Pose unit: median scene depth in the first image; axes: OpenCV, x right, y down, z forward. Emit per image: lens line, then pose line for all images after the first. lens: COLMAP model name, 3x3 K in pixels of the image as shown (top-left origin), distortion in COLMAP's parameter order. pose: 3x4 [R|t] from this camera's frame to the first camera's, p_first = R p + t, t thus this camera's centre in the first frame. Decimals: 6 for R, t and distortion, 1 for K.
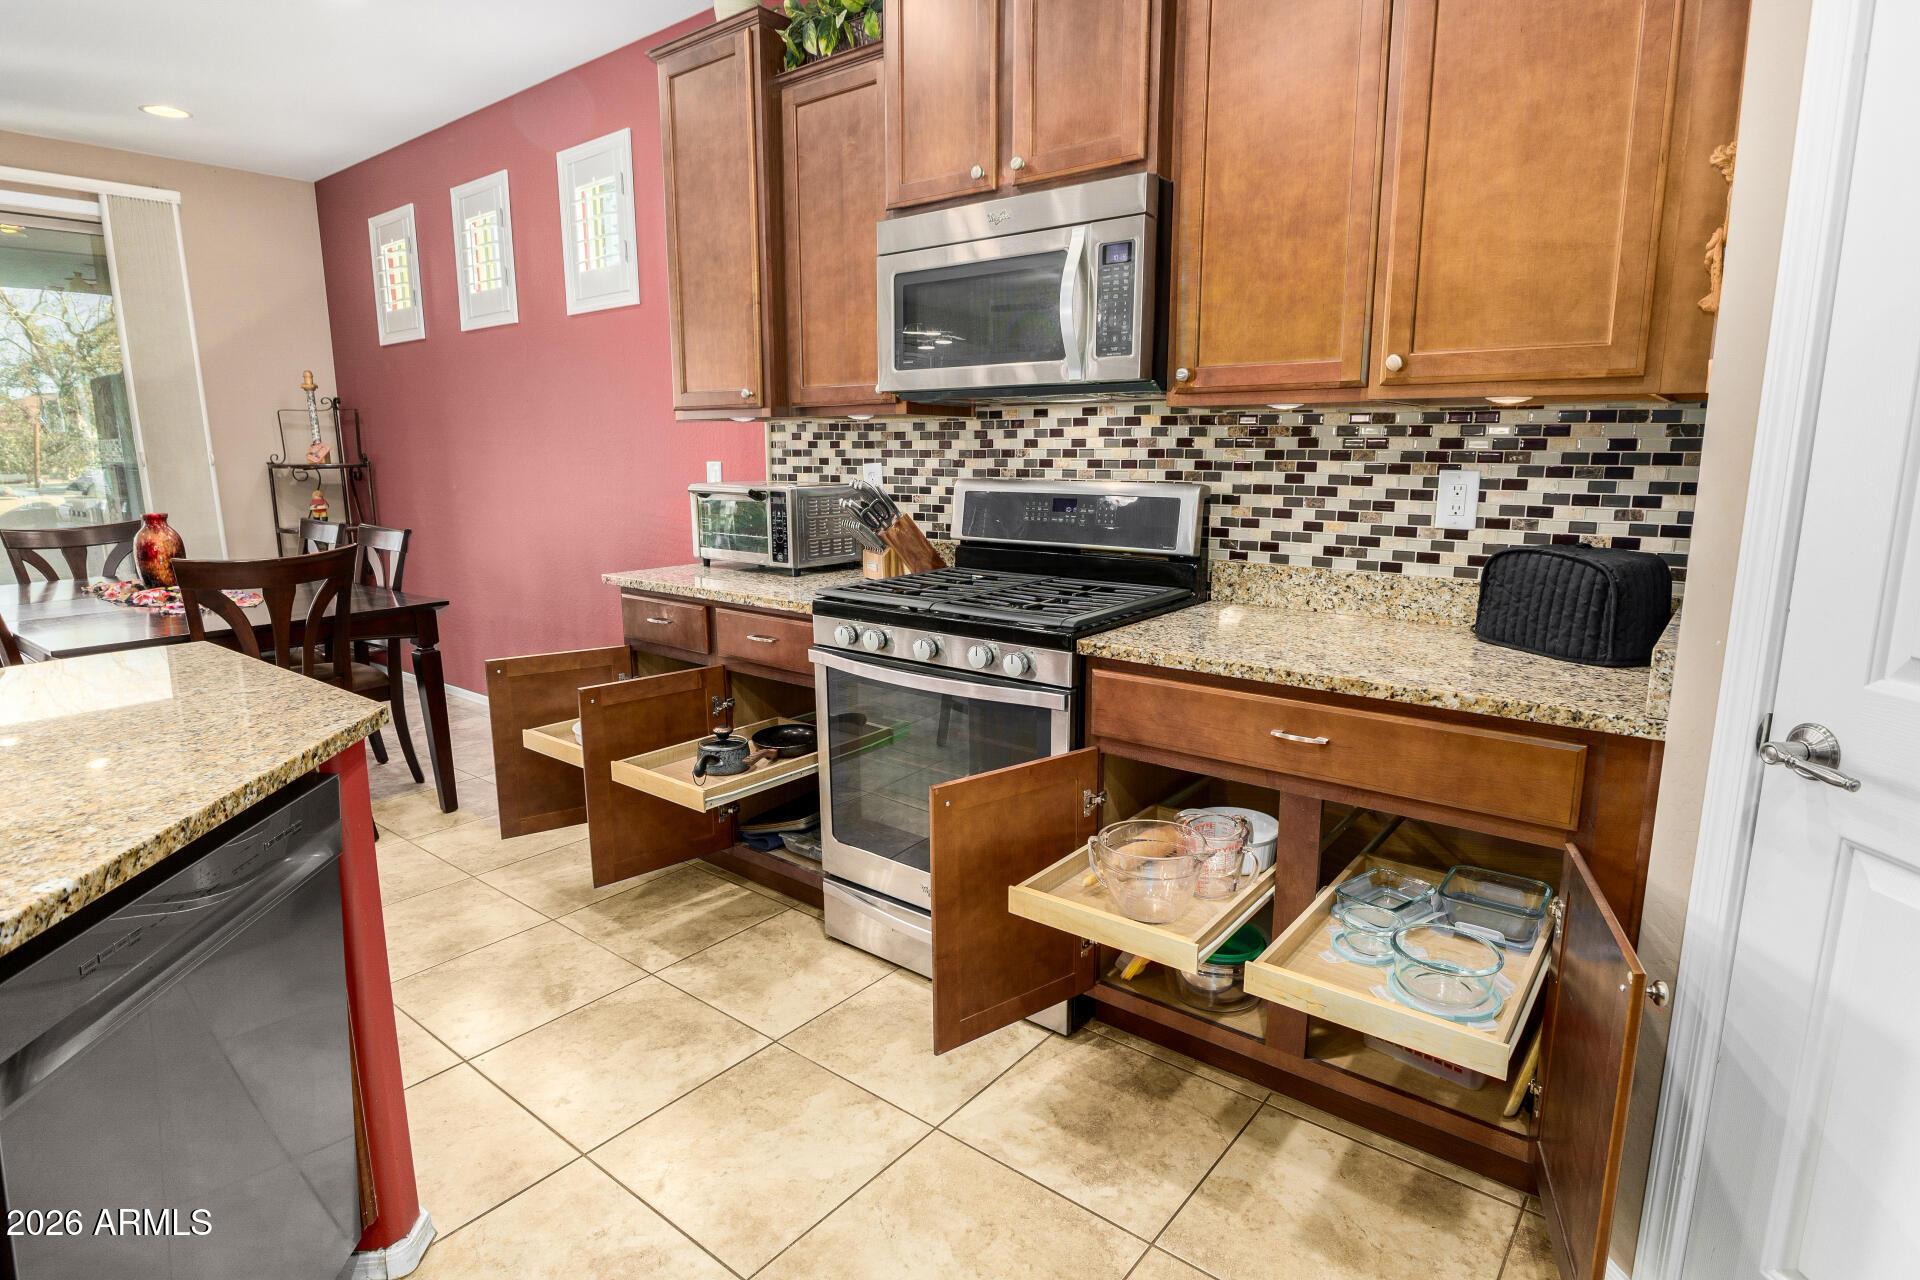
lens RADIAL K [[1018.1, 0, 961.8], [0, 1018.1, 633.0], [0, 0, 1]] dist [-0.016959, 0.003388]
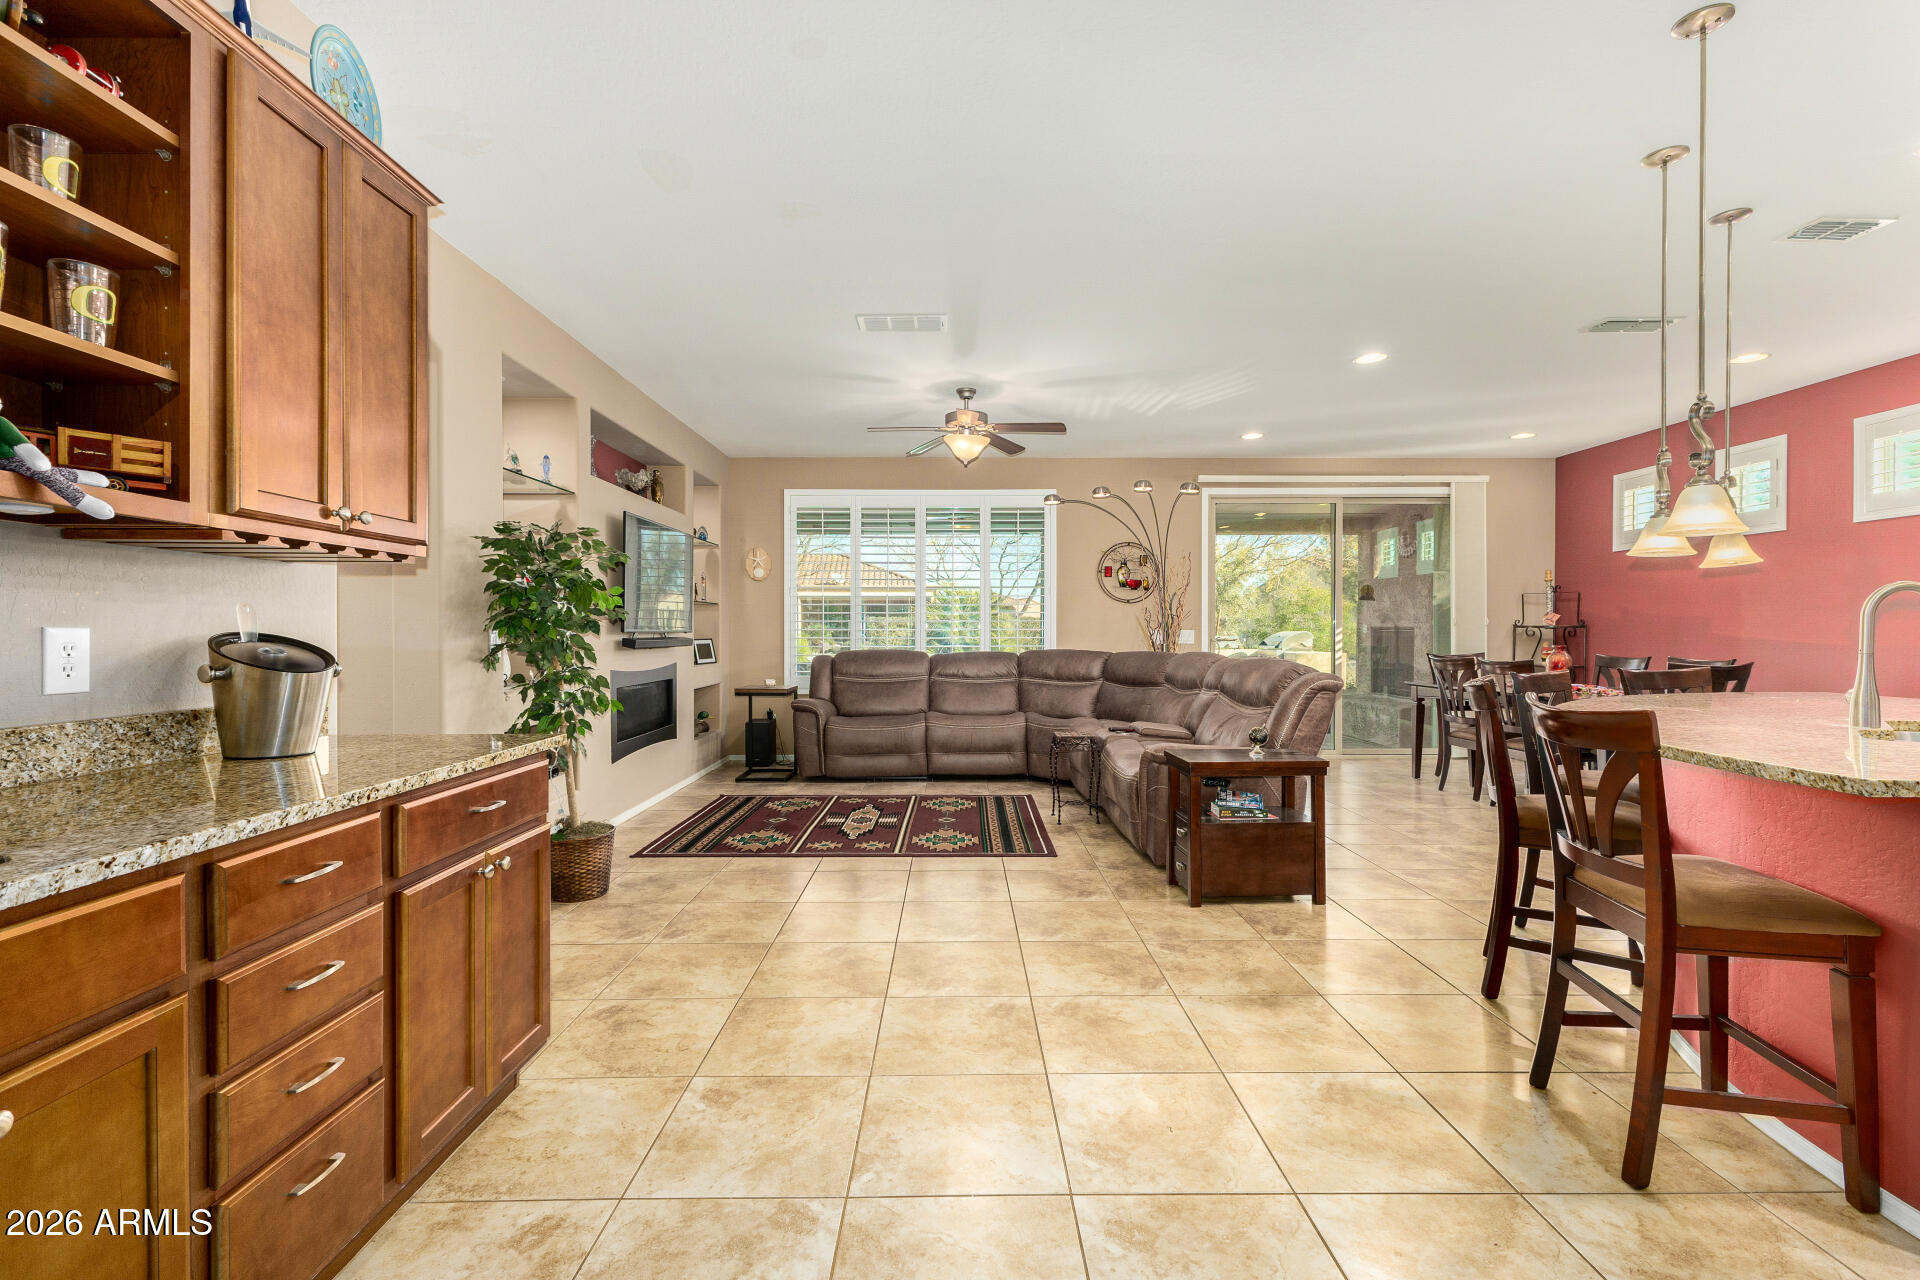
lens RADIAL K [[820.9, 0, 958.3], [0, 820.9, 634.0], [0, 0, 1]] dist [0.007277, -0.002810]
pose [[0.624043, 0.010650, -0.781317, -0.433835], [-0.147534, 0.983528, -0.104430, 0.274772], [0.767336, 0.180440, 0.615335, -1.188312]]
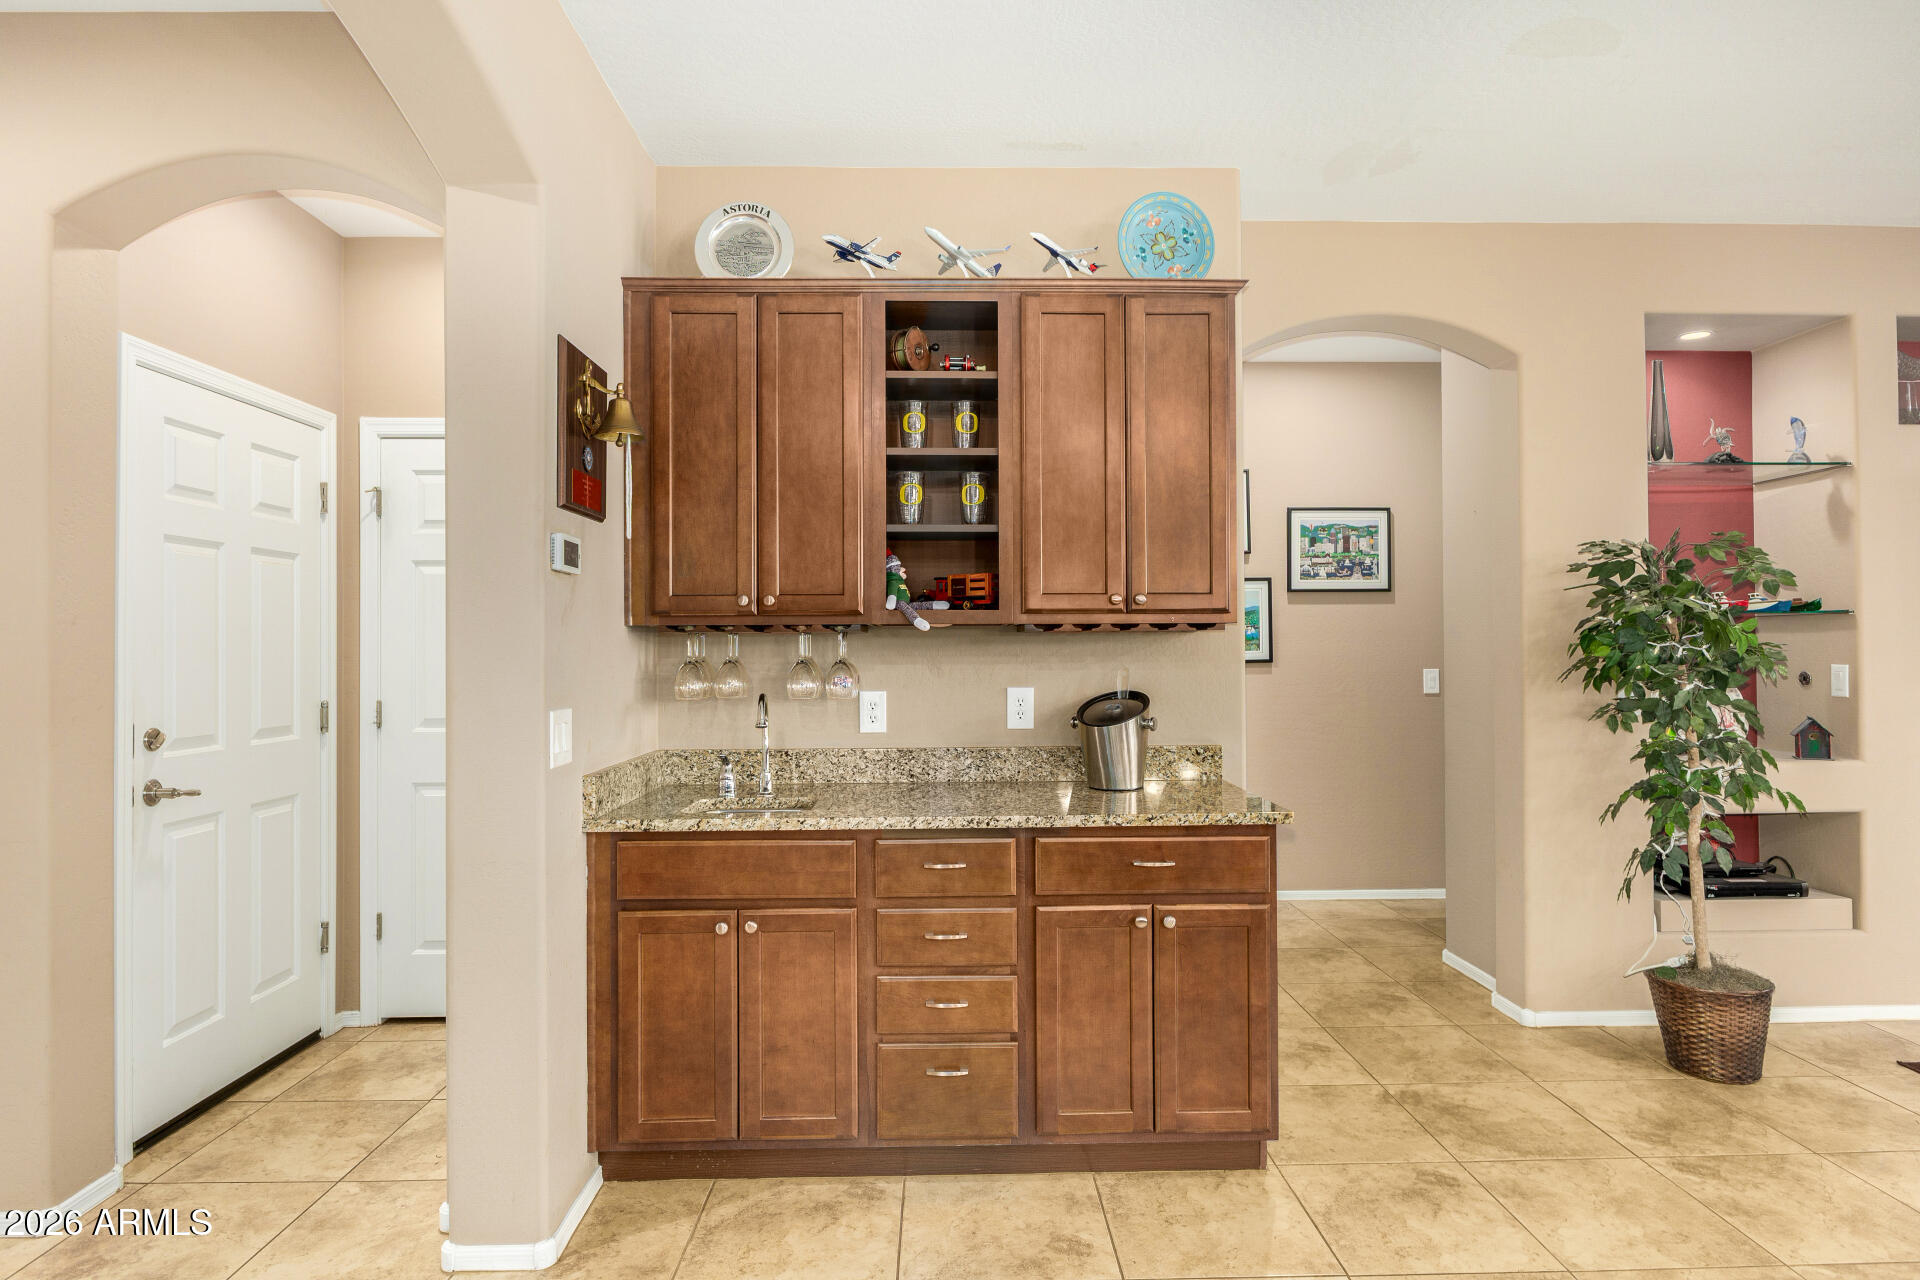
lens RADIAL K [[1018.1, 0, 959.0], [0, 1018.1, 636.4], [0, 0, 1]] dist [-0.016959, 0.003388]
pose [[-0.771311, 0.005295, -0.636436, -0.502776], [-0.105147, 0.985165, 0.135626, 0.088154], [0.627713, 0.171529, -0.759312, -0.460755]]
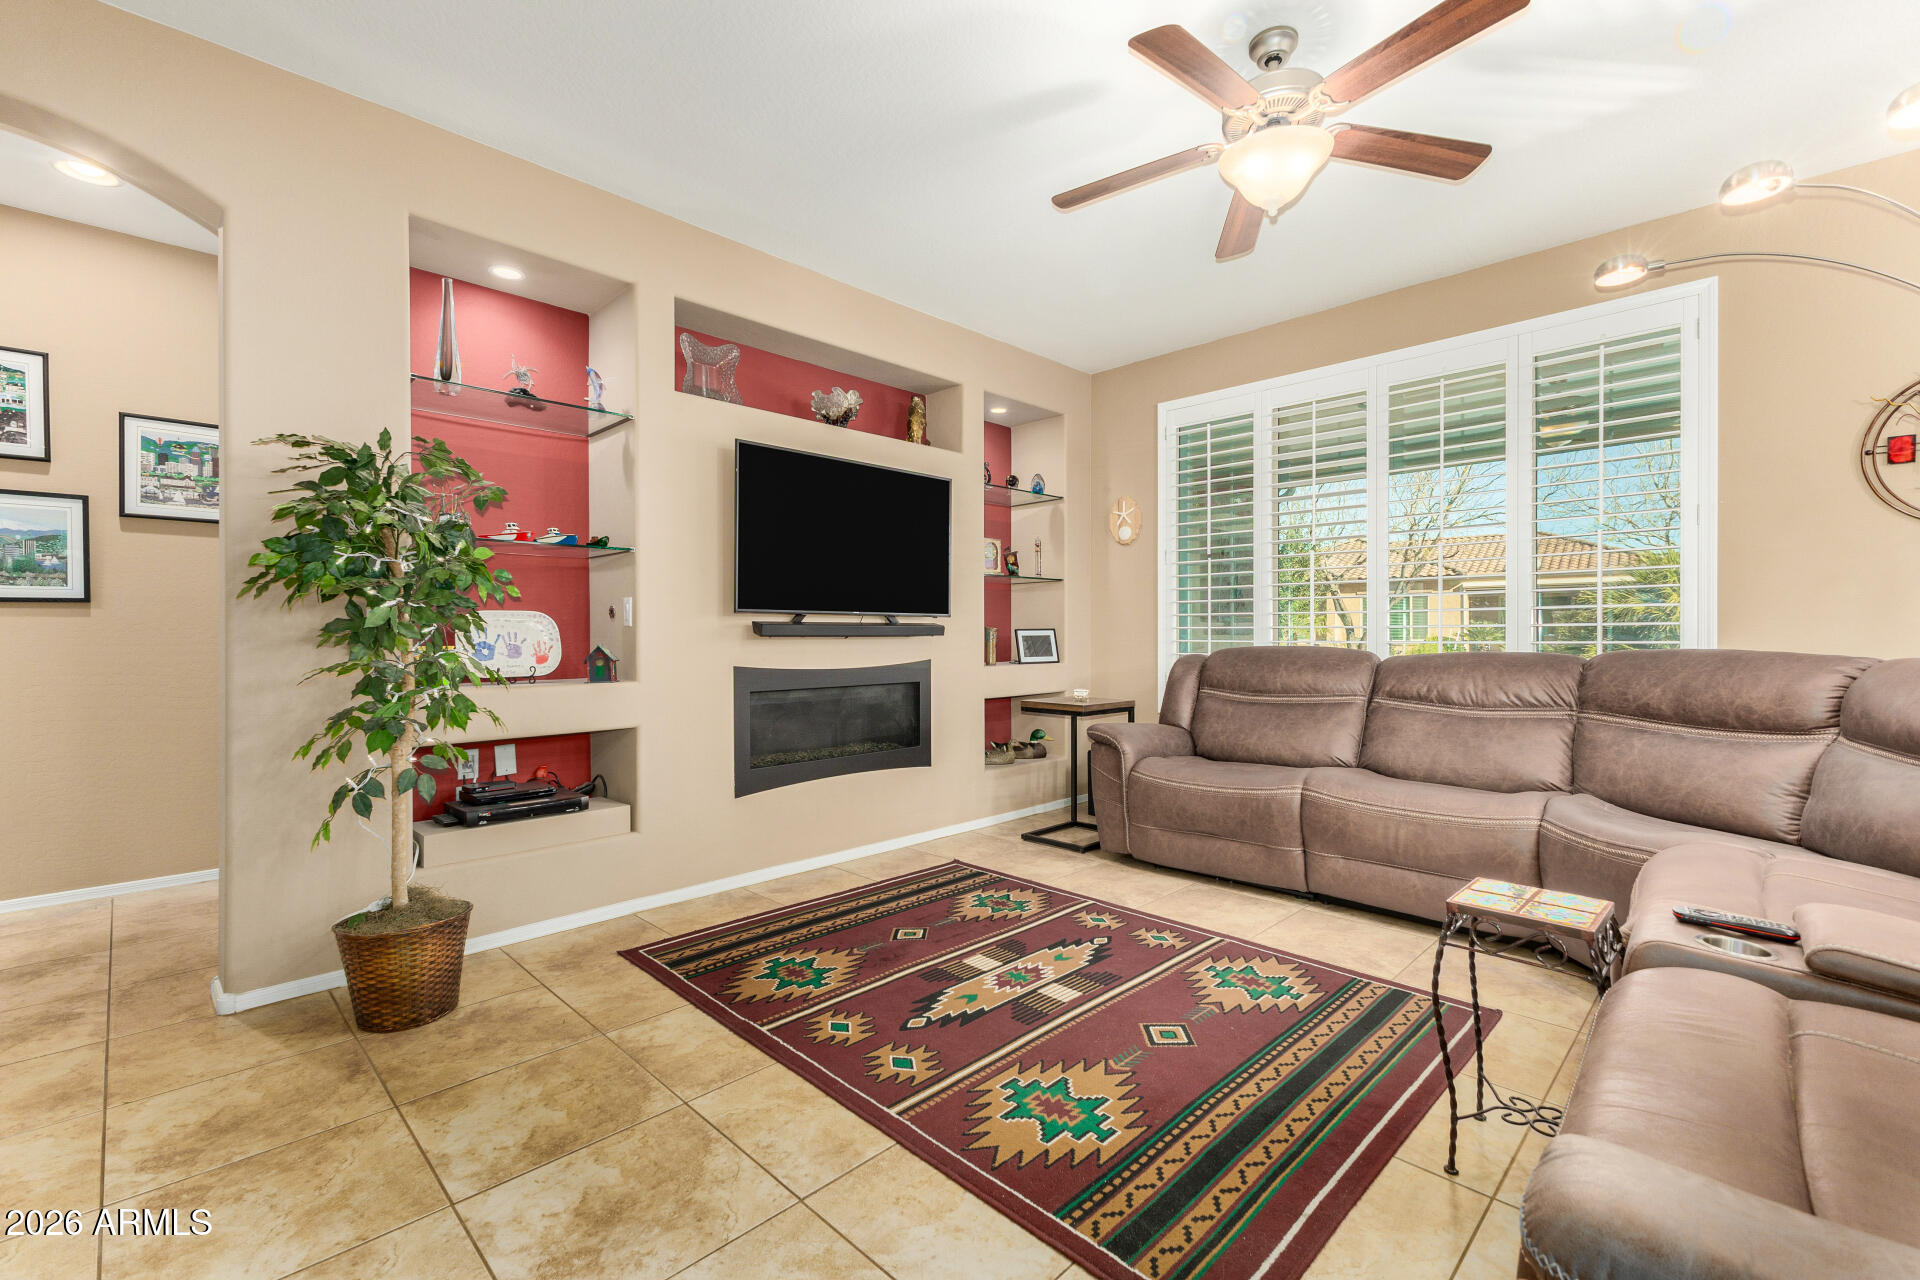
lens RADIAL K [[820.9, 0, 942.9], [0, 820.9, 637.7], [0, 0, 1]] dist [0.007277, -0.002810]
pose [[-0.112440, 0.011732, -0.993589, -1.132924], [-0.177697, 0.983574, 0.031723, 0.121892], [0.977641, 0.180125, -0.108508, -0.112450]]
